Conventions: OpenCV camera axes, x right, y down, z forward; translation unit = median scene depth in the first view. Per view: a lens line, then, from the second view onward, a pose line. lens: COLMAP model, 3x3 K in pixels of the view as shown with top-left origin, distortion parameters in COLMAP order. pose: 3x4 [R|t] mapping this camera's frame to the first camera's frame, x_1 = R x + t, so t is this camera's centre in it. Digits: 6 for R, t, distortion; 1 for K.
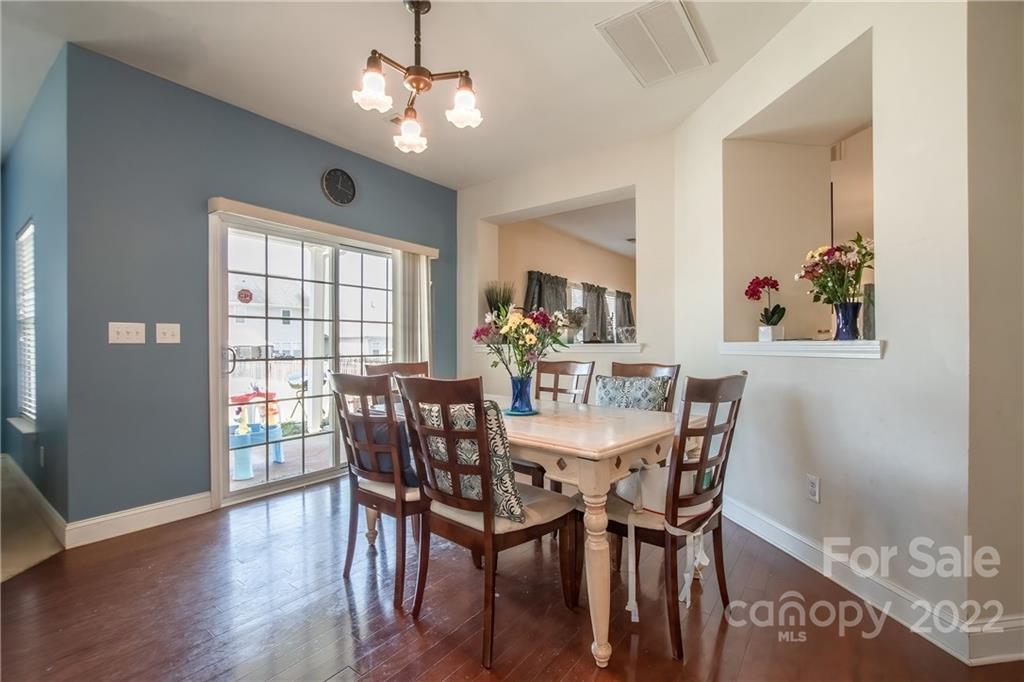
lens RADIAL K [[447.4, 0, 520.1], [0, 447.4, 344.3], [0, 0, 1]] dist [-0.000912, 0.000132]
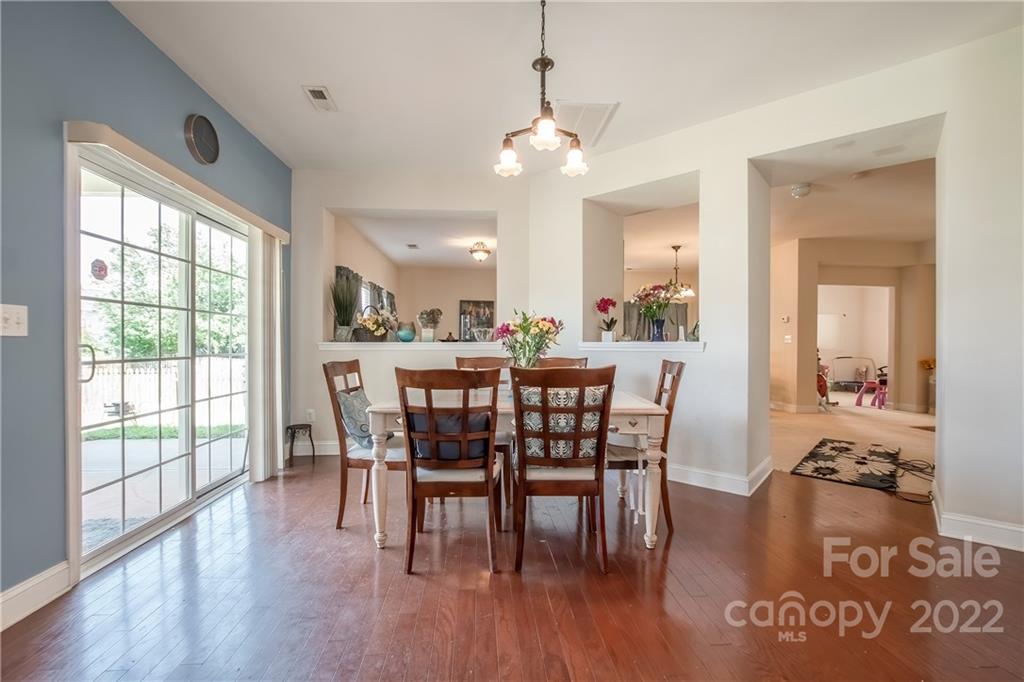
lens RADIAL K [[445.9, 0, 512.0], [0, 445.9, 341.0], [0, 0, 1]] dist [-0.001628, 0.000054]
pose [[0.761962, 0.008652, 0.647564, -0.624565], [-0.005137, 0.999960, -0.007316, 0.004229], [-0.647601, 0.002249, 0.761976, 0.067283]]
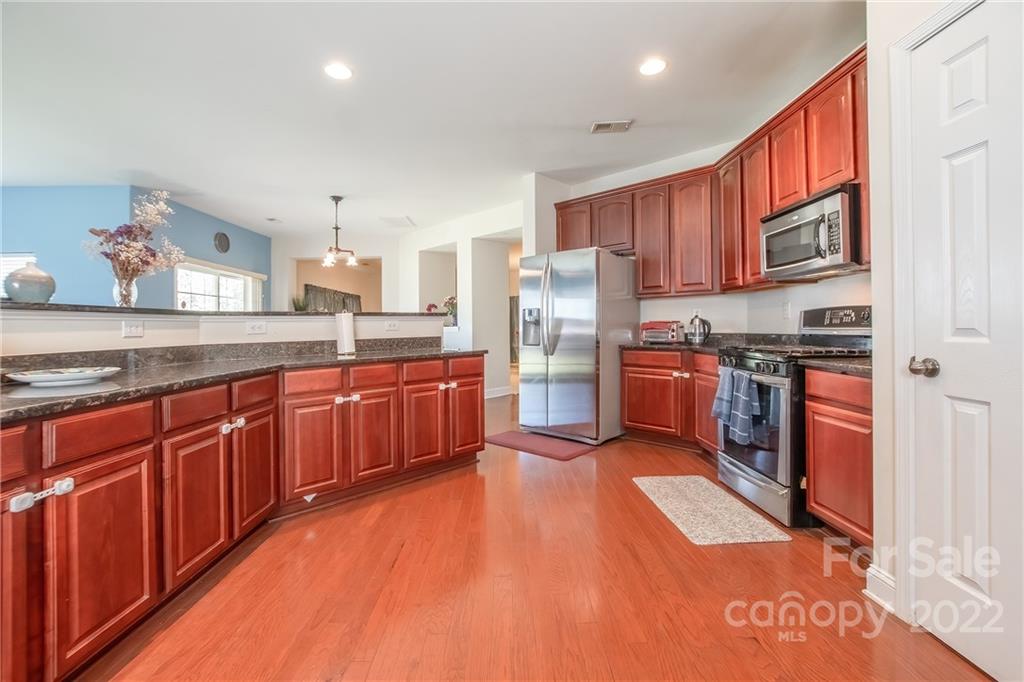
lens RADIAL K [[443.4, 0, 515.6], [0, 443.4, 329.5], [0, 0, 1]] dist [-0.002574, -0.000191]
pose [[0.795749, -0.002960, 0.605619, -0.691423], [0.005798, 0.999979, -0.002731, 0.017369], [-0.605598, 0.005684, 0.795750, -1.462922]]
